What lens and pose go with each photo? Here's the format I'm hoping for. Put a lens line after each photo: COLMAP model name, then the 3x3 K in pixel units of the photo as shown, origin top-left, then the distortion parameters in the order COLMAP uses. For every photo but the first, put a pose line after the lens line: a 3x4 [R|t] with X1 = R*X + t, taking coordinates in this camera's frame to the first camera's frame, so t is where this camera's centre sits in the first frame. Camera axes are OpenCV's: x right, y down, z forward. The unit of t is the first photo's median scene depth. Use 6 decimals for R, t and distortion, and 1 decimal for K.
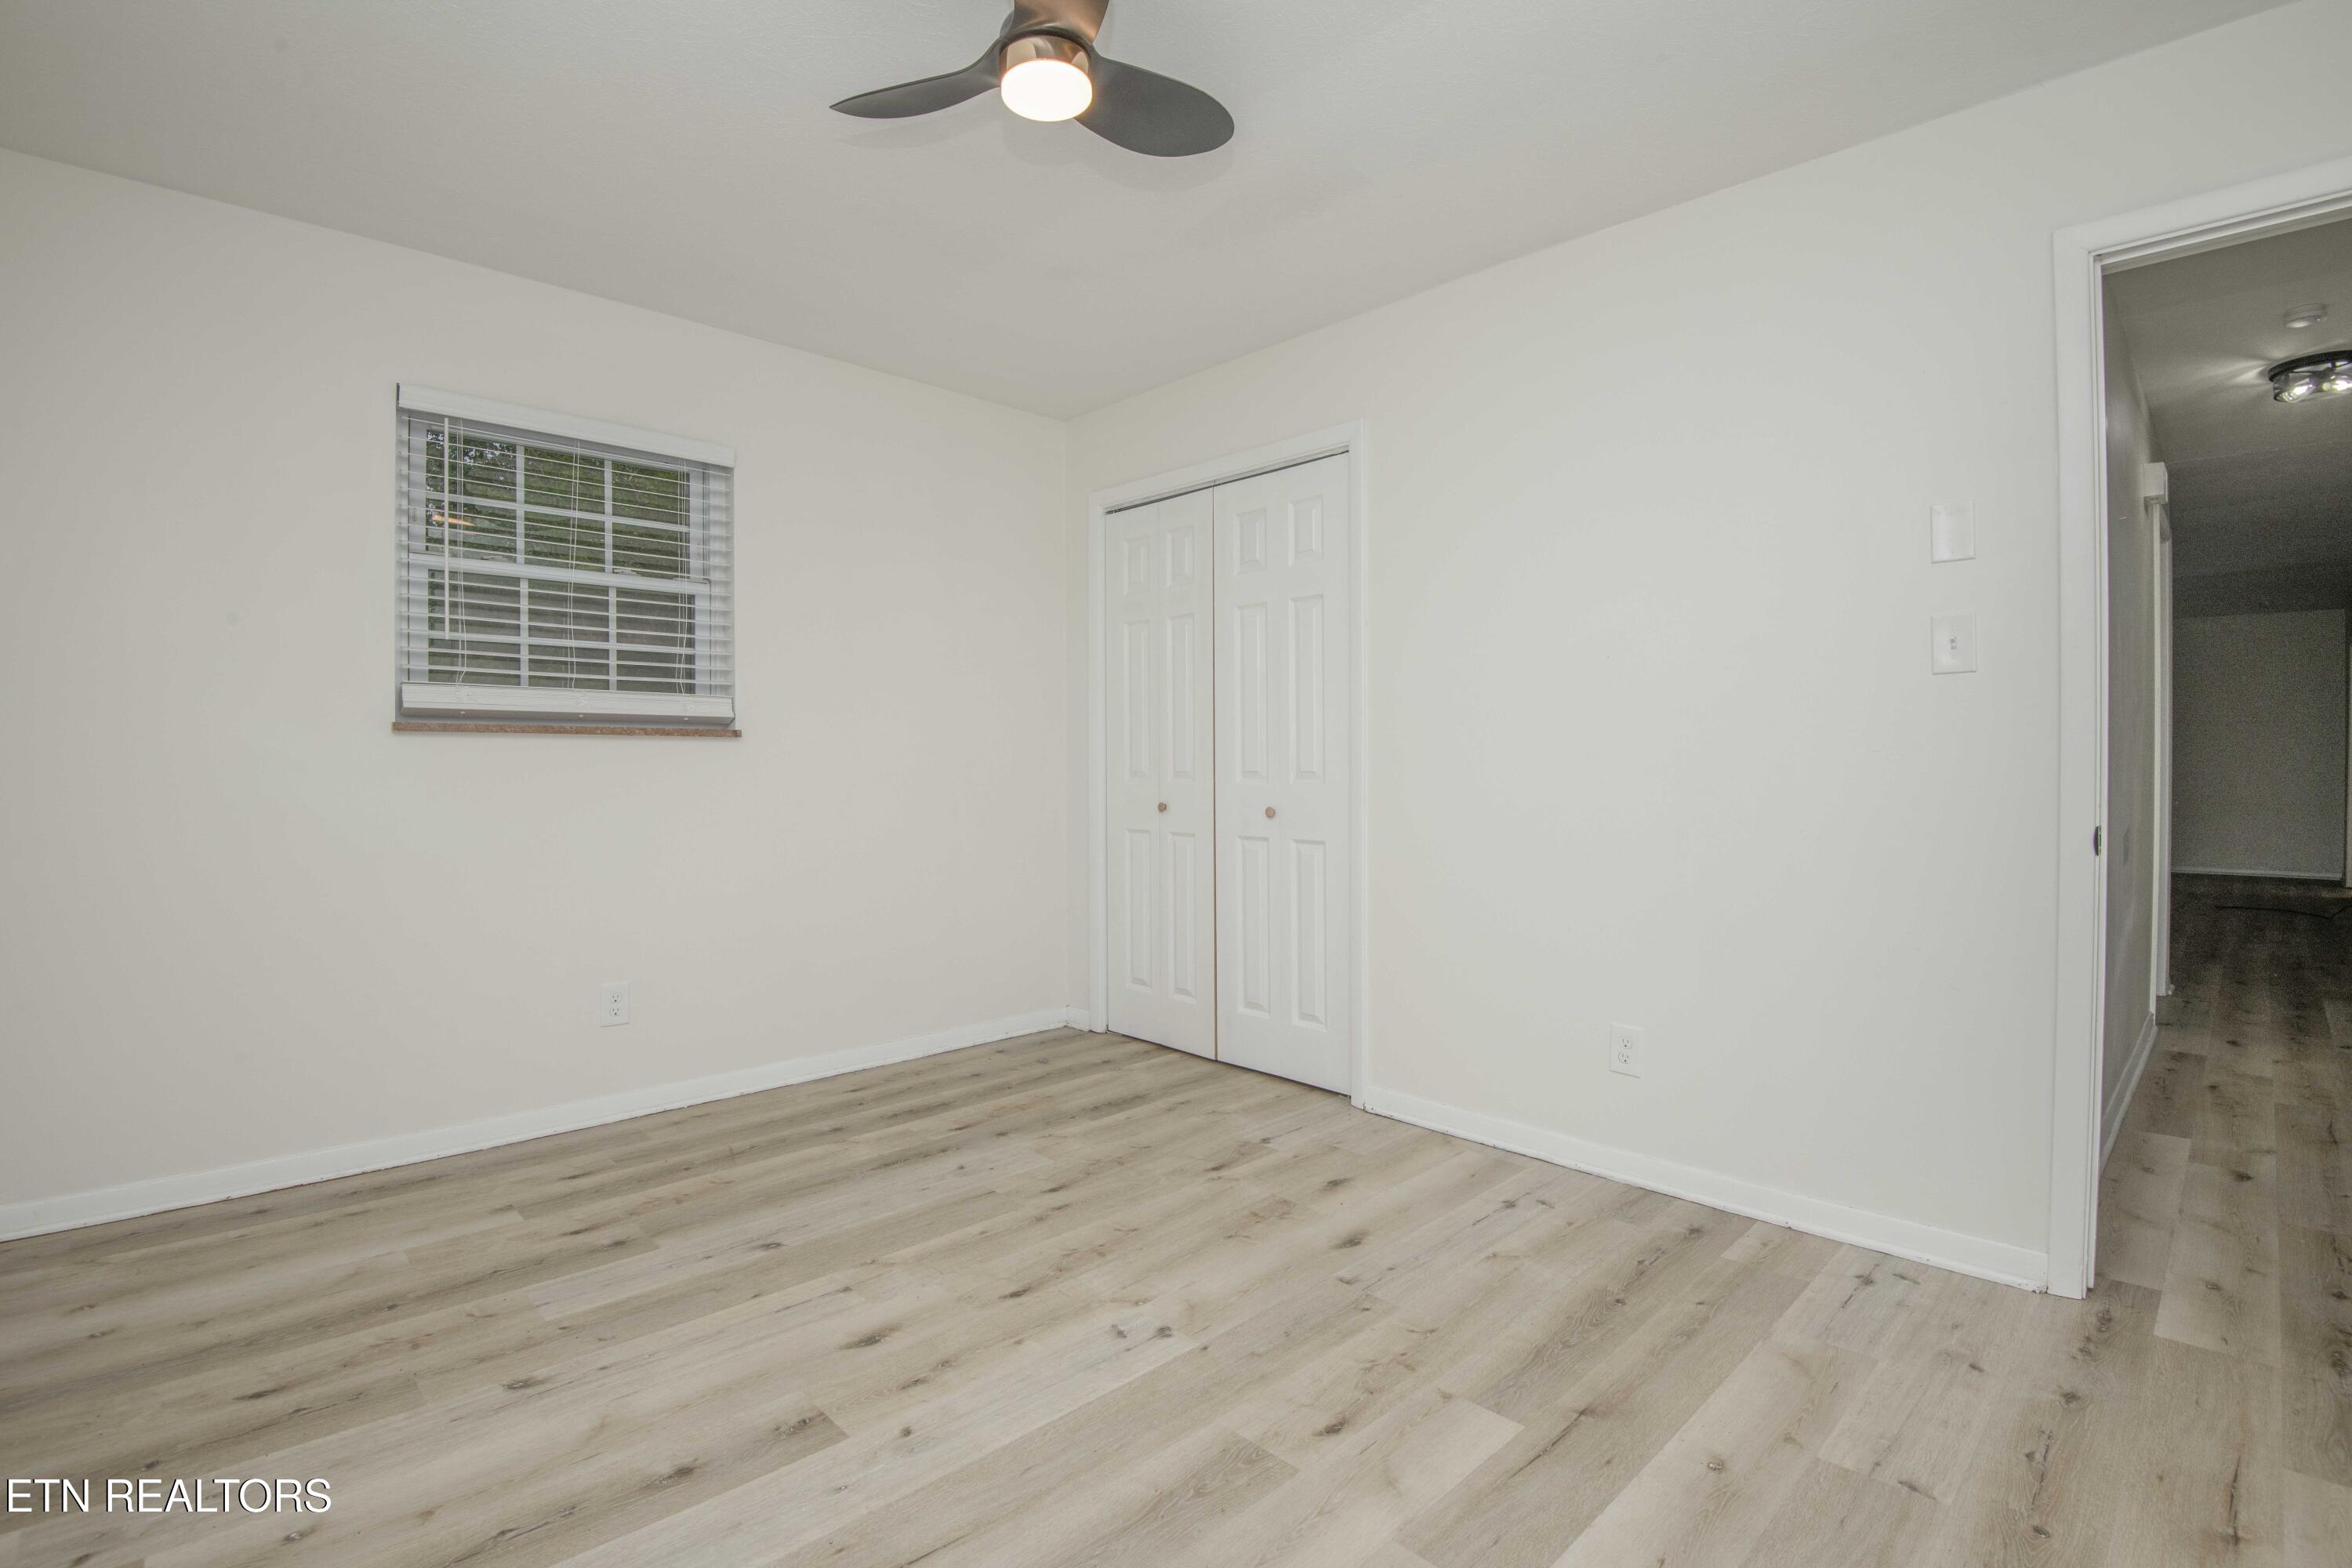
lens RADIAL K [[1092.3, 0, 1191.7], [0, 1092.3, 776.3], [0, 0, 1]] dist [-0.012654, -0.014689]
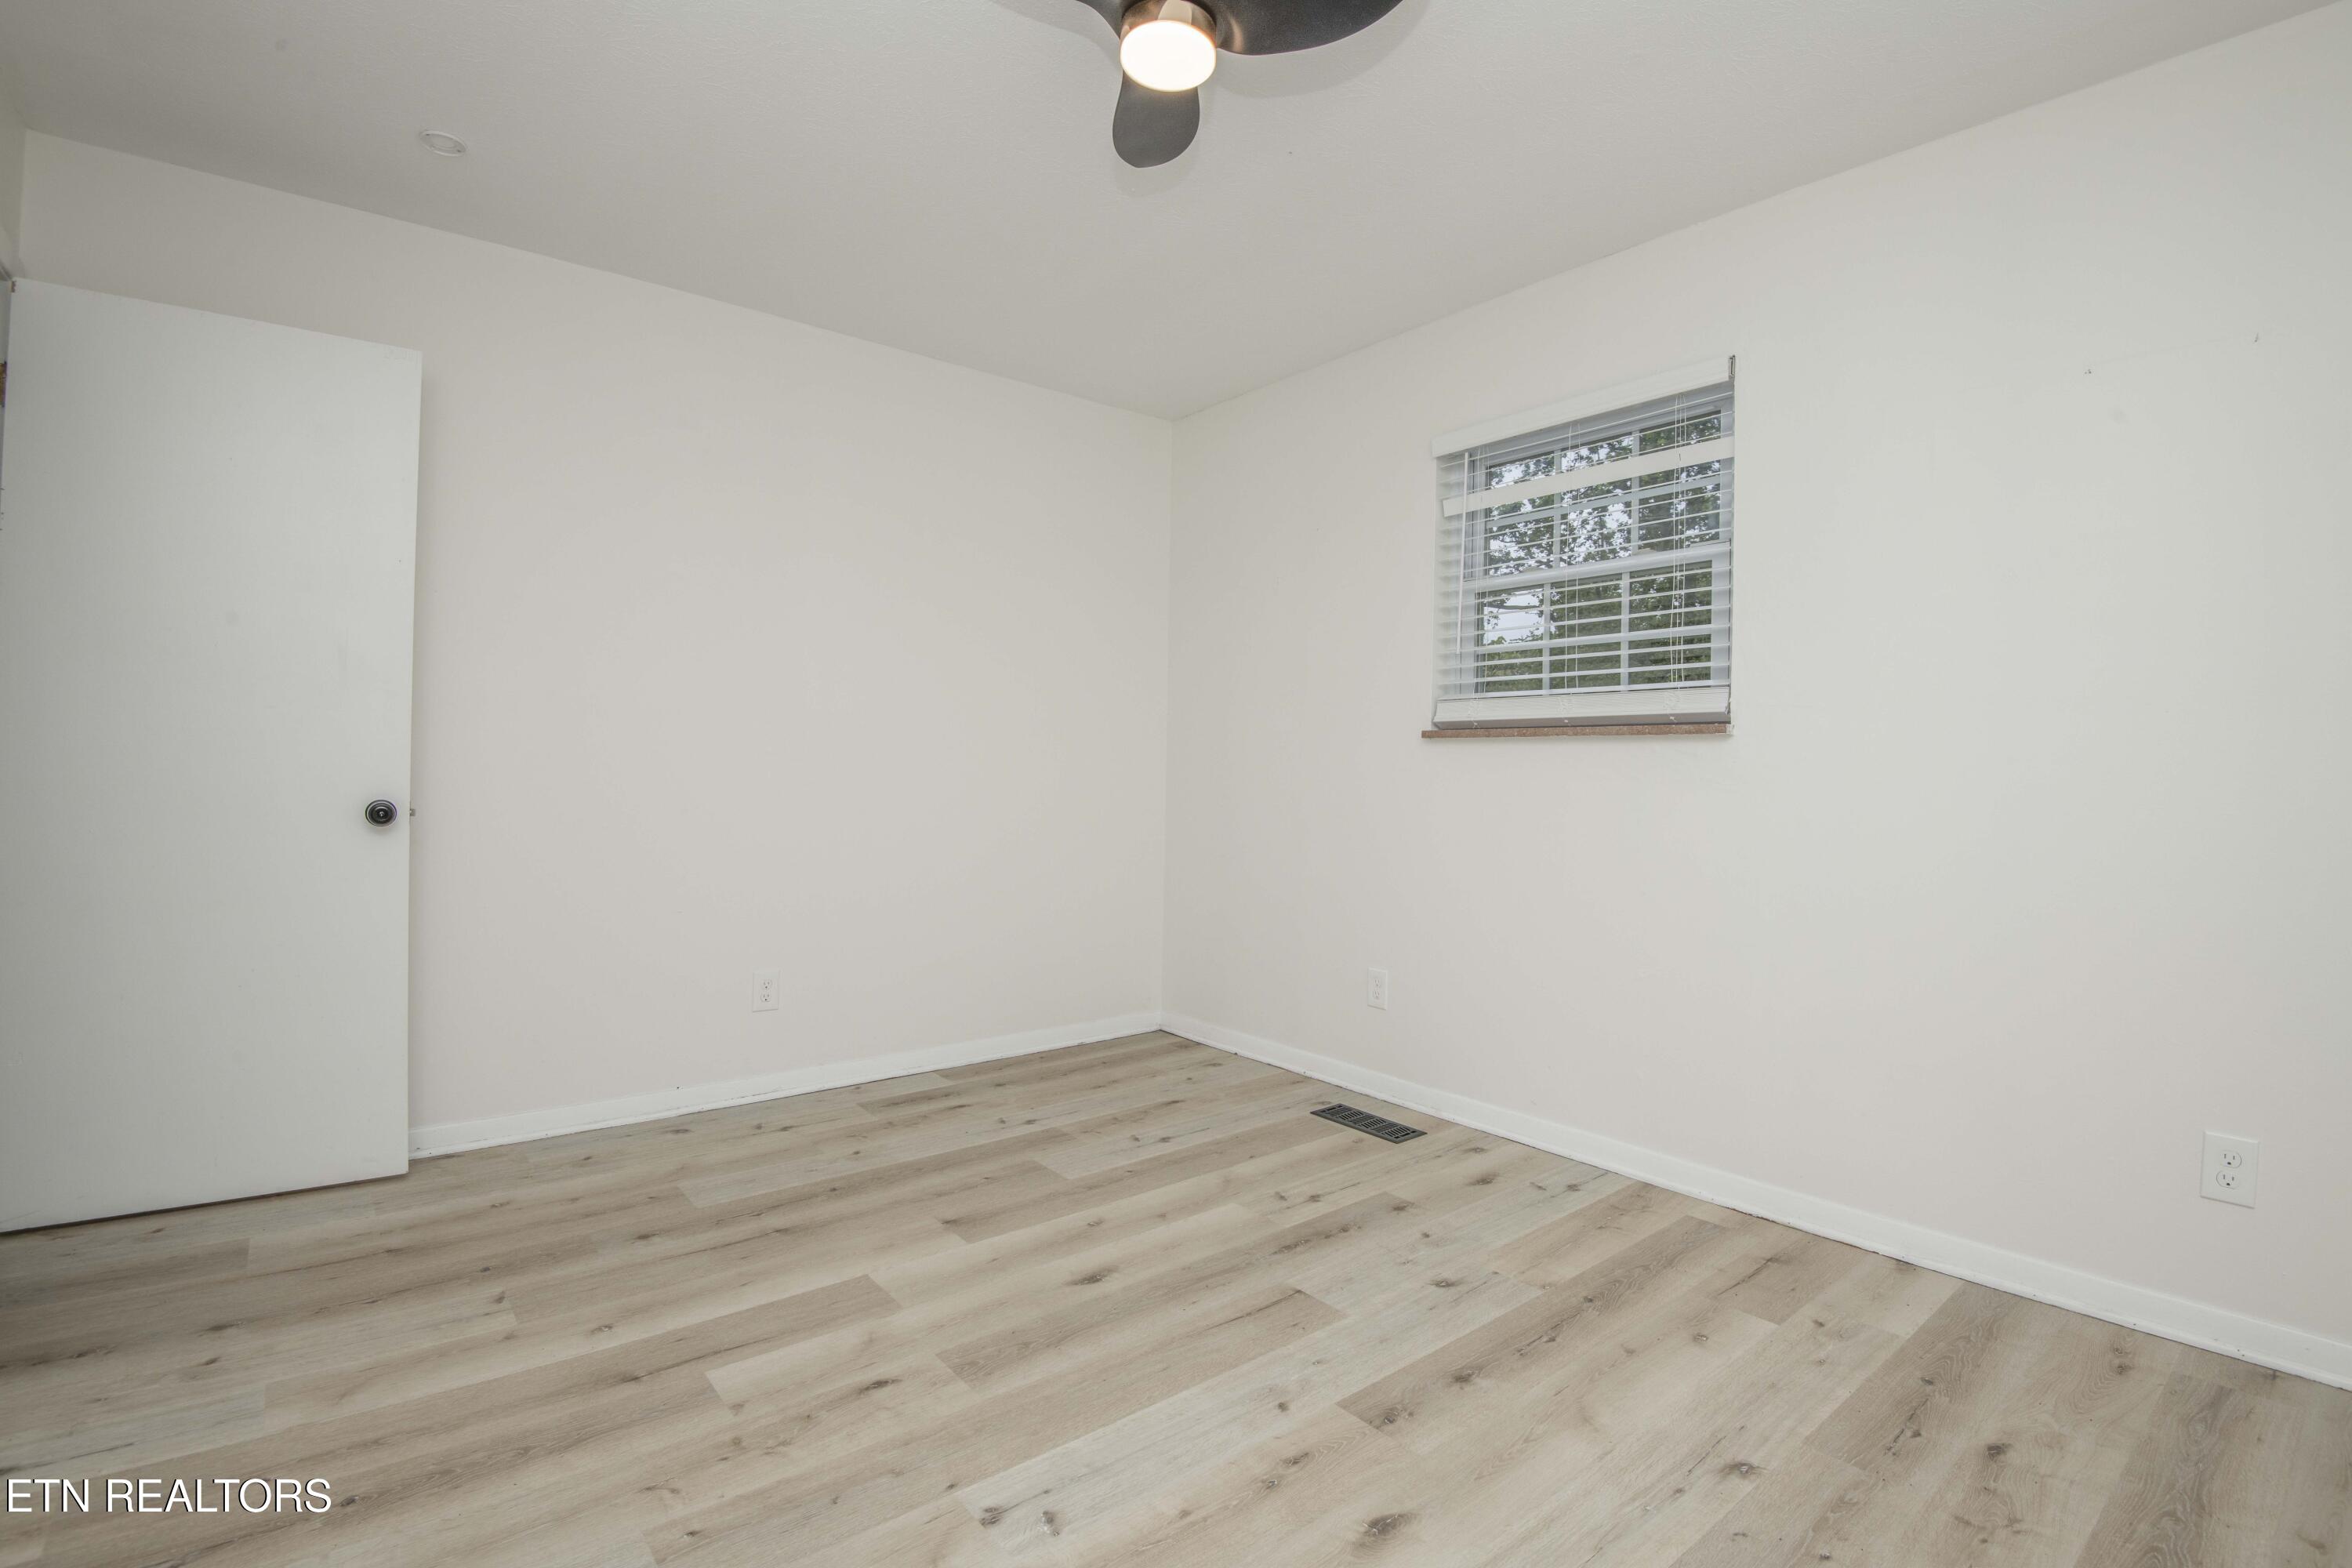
lens RADIAL K [[1092.3, 0, 1183.8], [0, 1092.3, 767.0], [0, 0, 1]] dist [-0.012654, -0.014689]
pose [[-0.995333, -0.012857, 0.095636, -0.191858], [-0.012489, 0.999912, 0.004448, -0.006266], [-0.095685, 0.003233, -0.995406, 1.500793]]
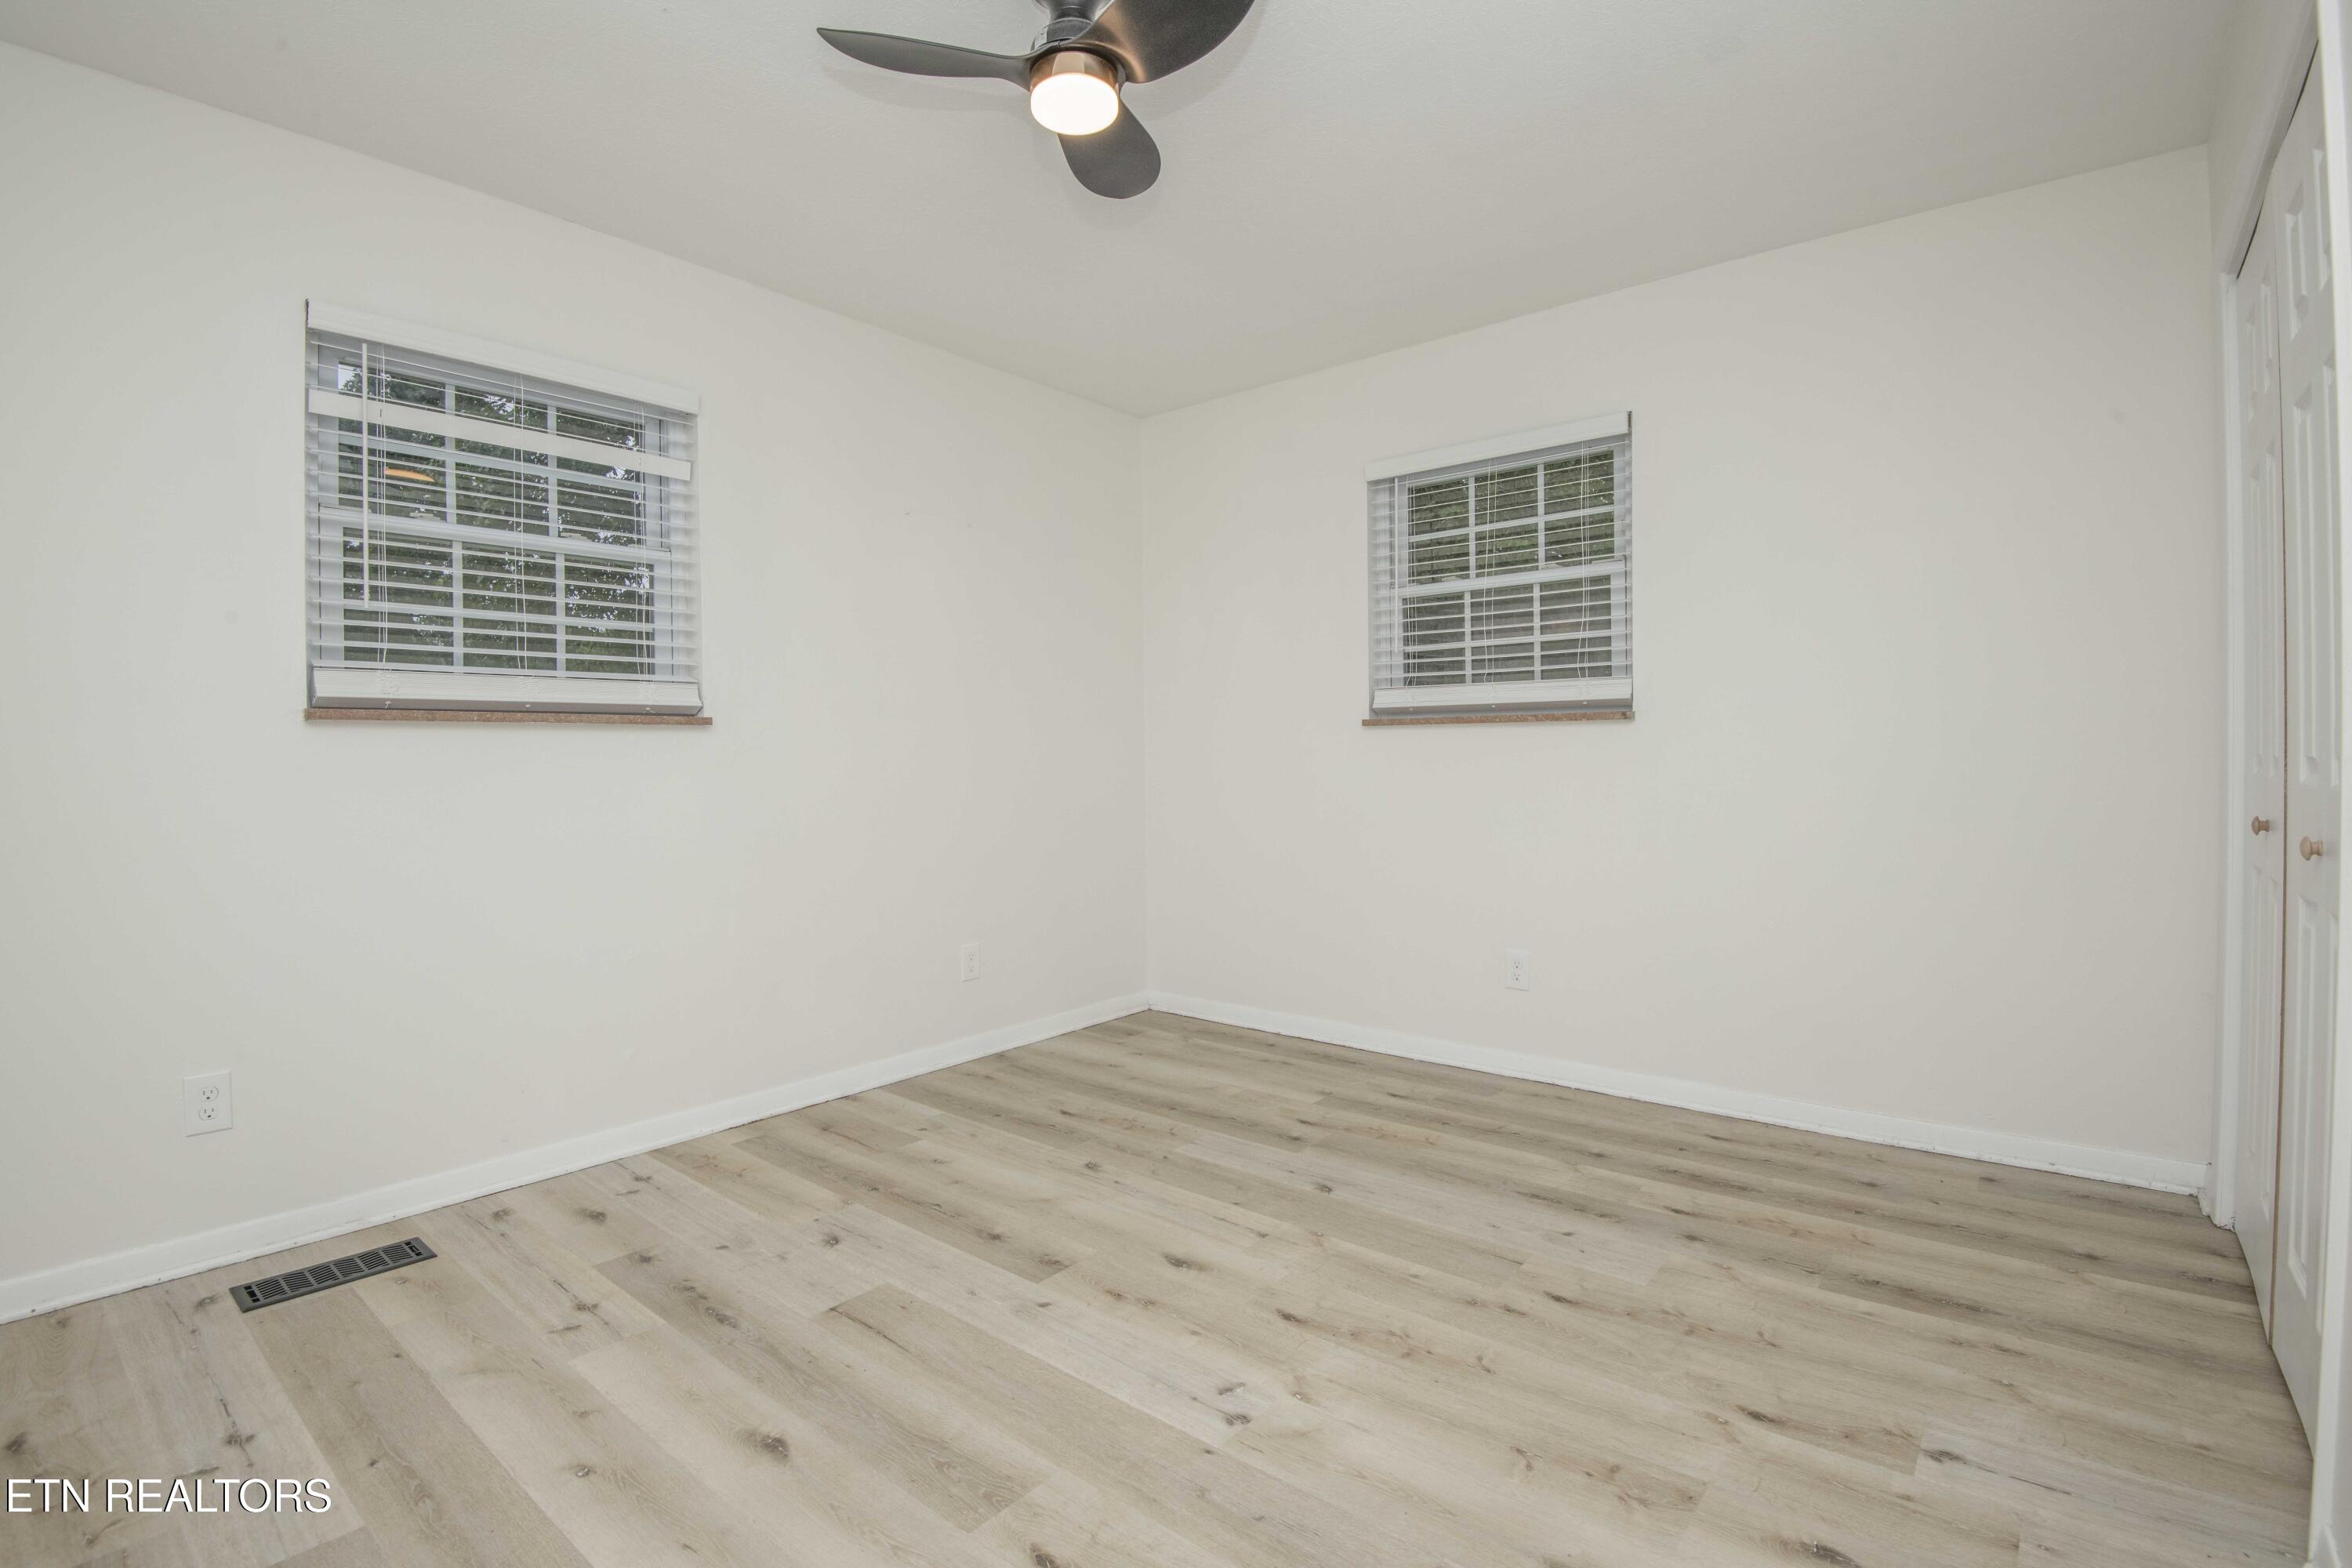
lens RADIAL K [[1092.3, 0, 1183.5], [0, 1092.3, 774.5], [0, 0, 1]] dist [-0.012654, -0.014689]
pose [[0.104391, 0.019030, -0.994354, 0.703178], [0.000655, 0.999815, 0.019203, -0.009543], [0.994536, -0.002656, 0.104359, 0.758187]]
